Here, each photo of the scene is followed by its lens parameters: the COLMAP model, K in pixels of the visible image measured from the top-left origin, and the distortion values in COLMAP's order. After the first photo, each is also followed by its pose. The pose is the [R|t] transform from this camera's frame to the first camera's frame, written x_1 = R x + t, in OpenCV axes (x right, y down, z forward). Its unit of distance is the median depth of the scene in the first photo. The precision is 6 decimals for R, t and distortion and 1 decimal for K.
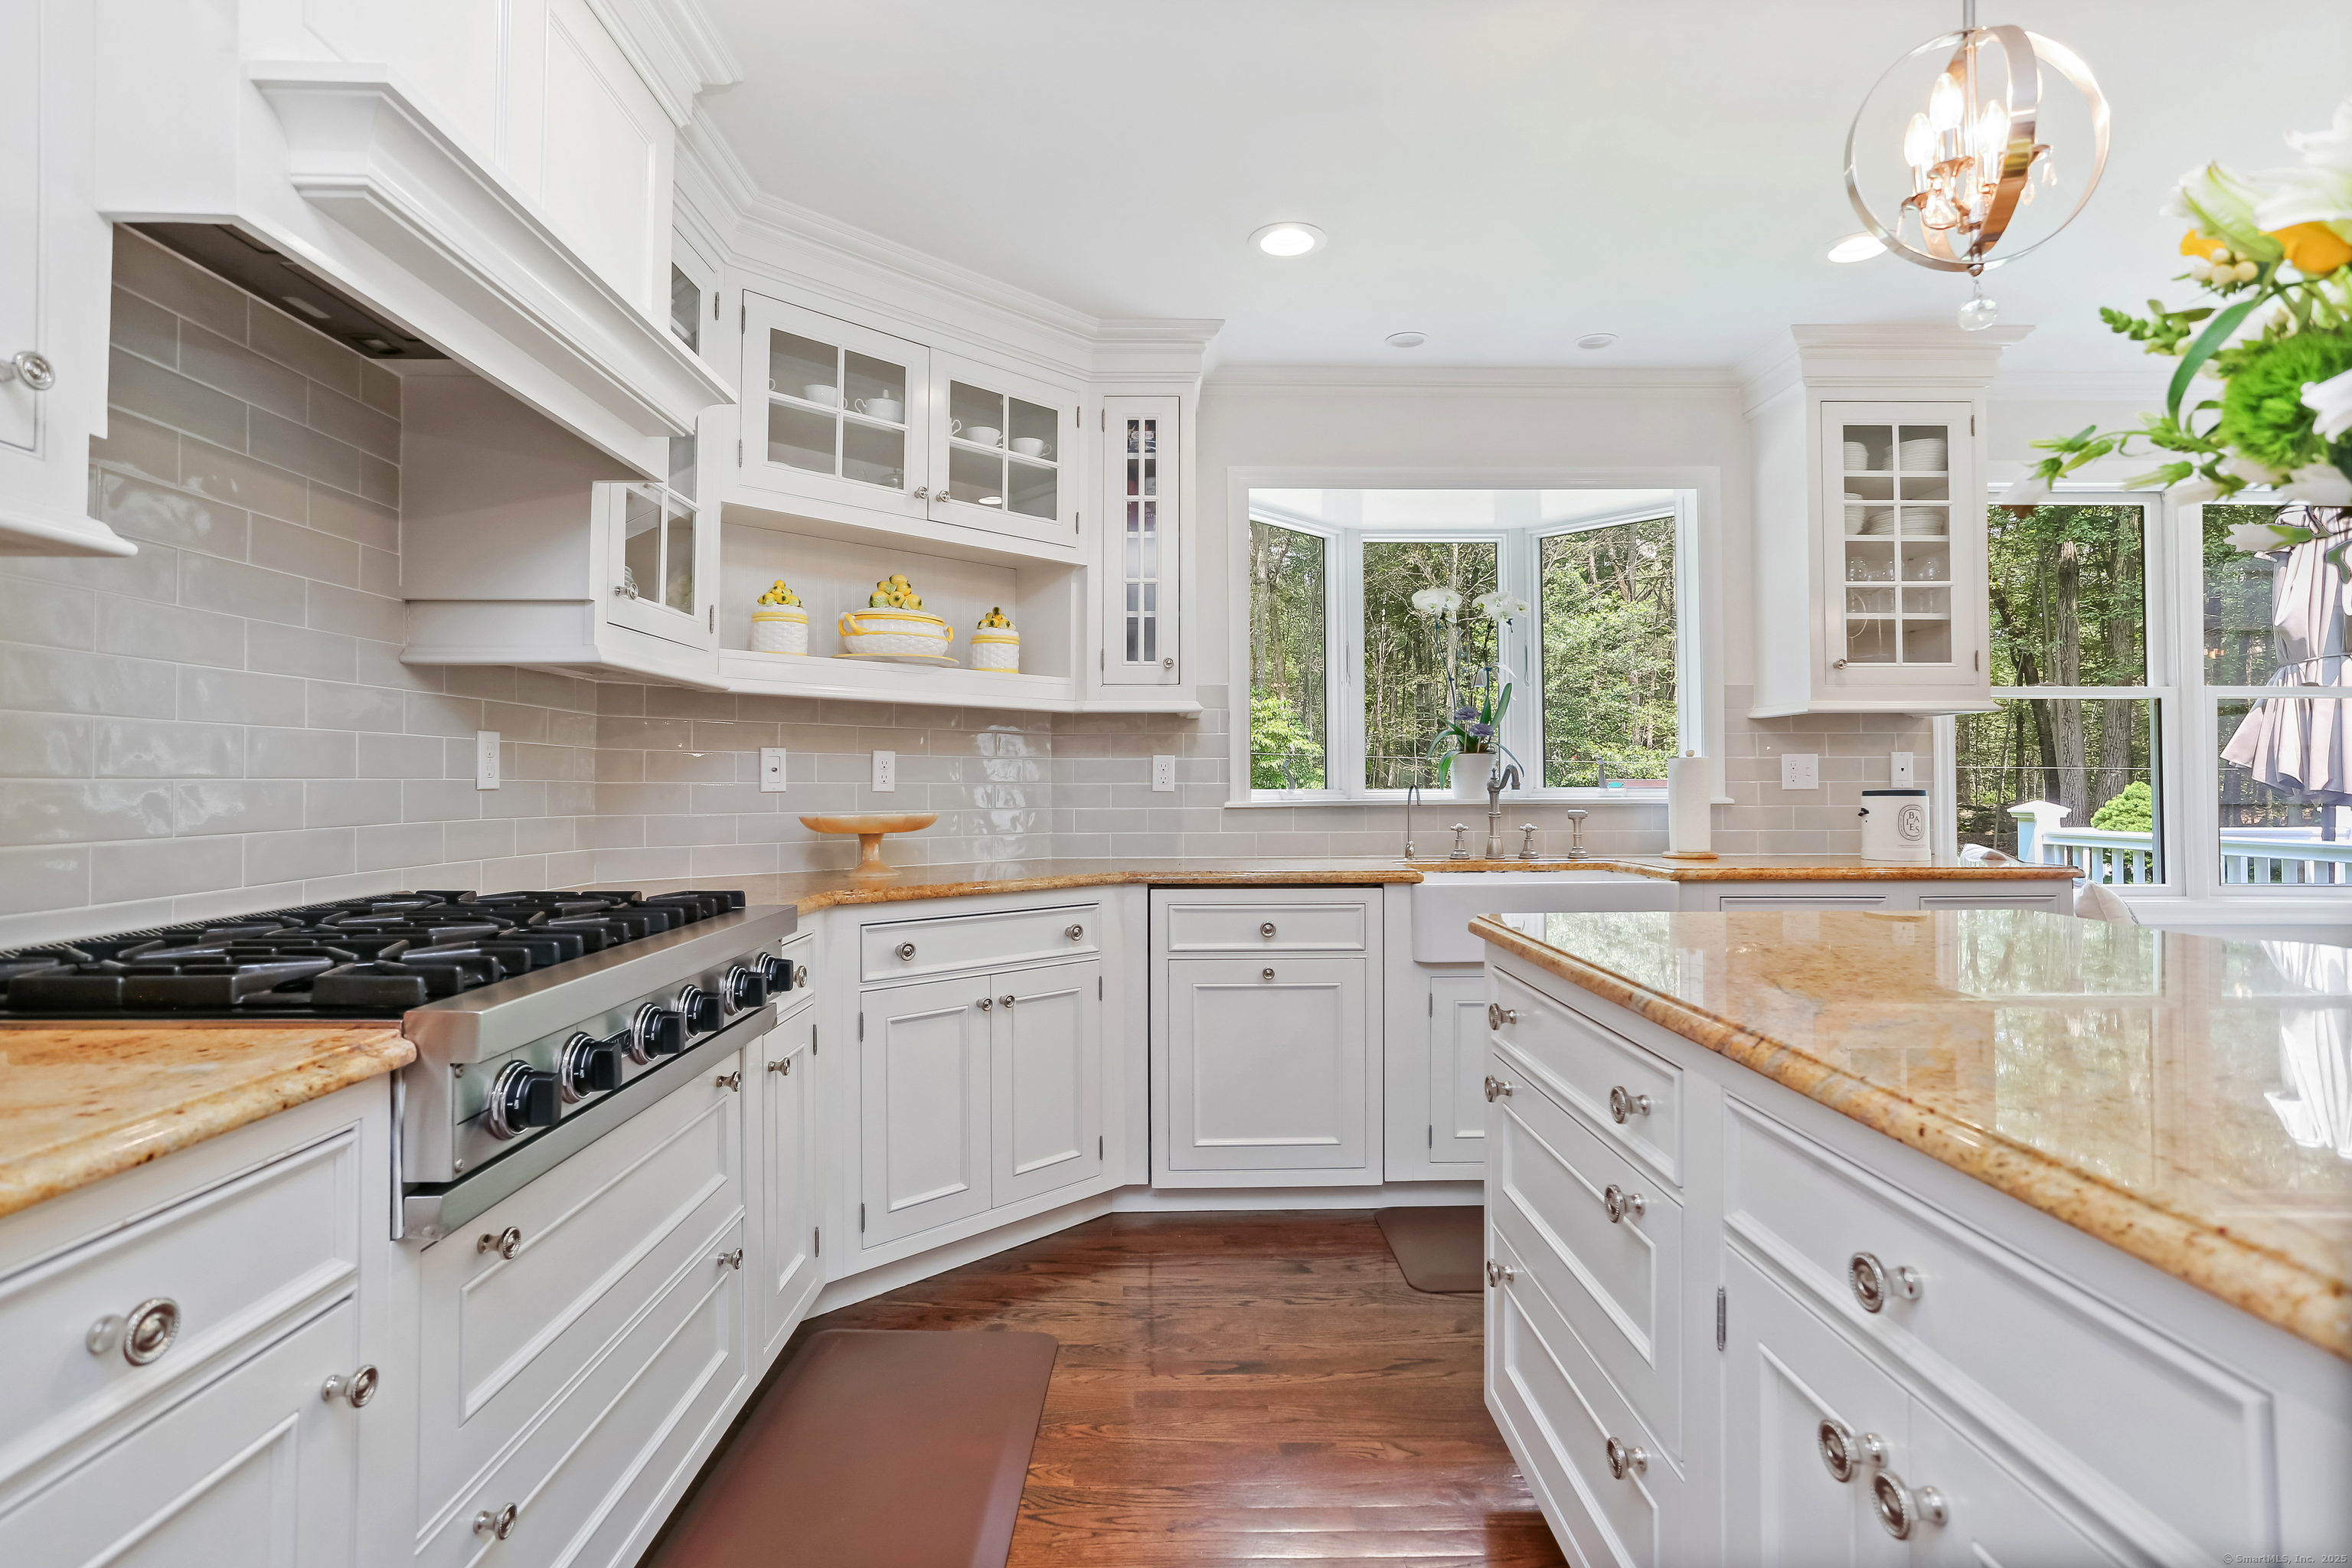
lens RADIAL K [[1136.0, 0, 1168.8], [0, 1136.0, 762.5], [0, 0, 1]] dist [-0.052632, 0.036377]
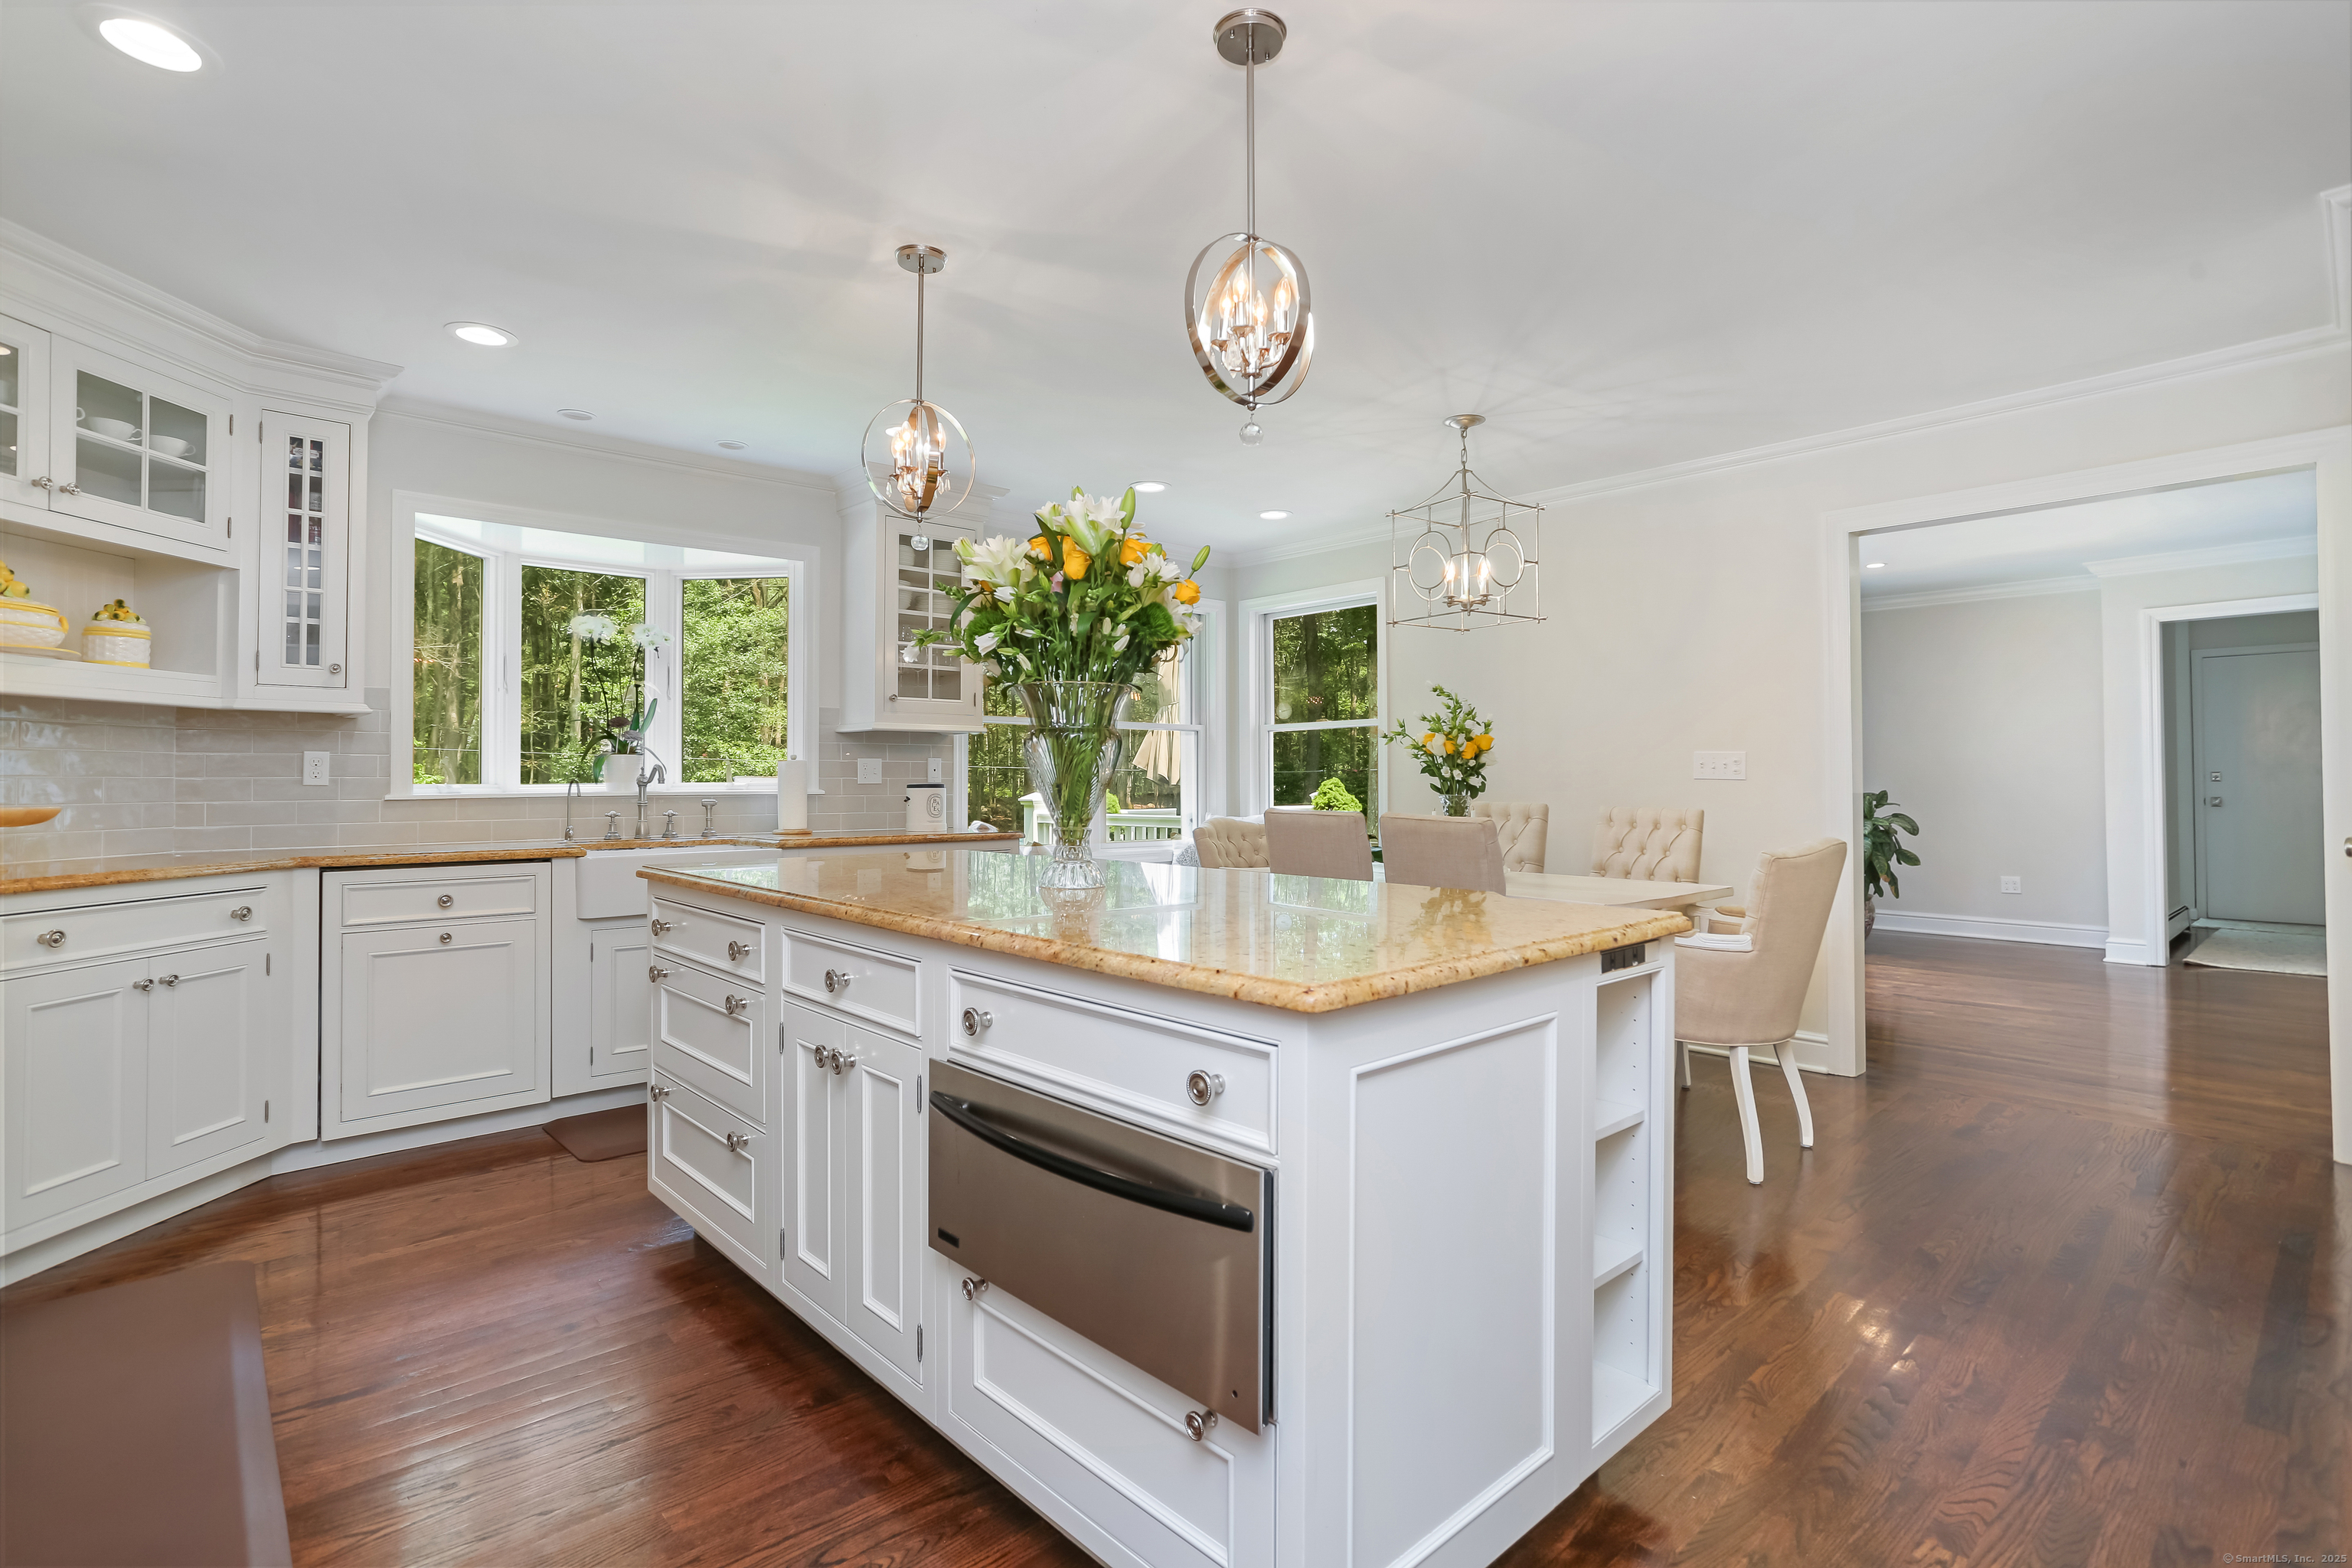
lens RADIAL K [[1136.0, 0, 1168.8], [0, 1136.0, 762.5], [0, 0, 1]] dist [-0.052632, 0.036377]
pose [[0.741247, 0.011801, 0.671129, -0.124486], [-0.013419, 0.999906, -0.002761, -0.004194], [-0.671098, -0.006959, 0.741336, -0.337127]]
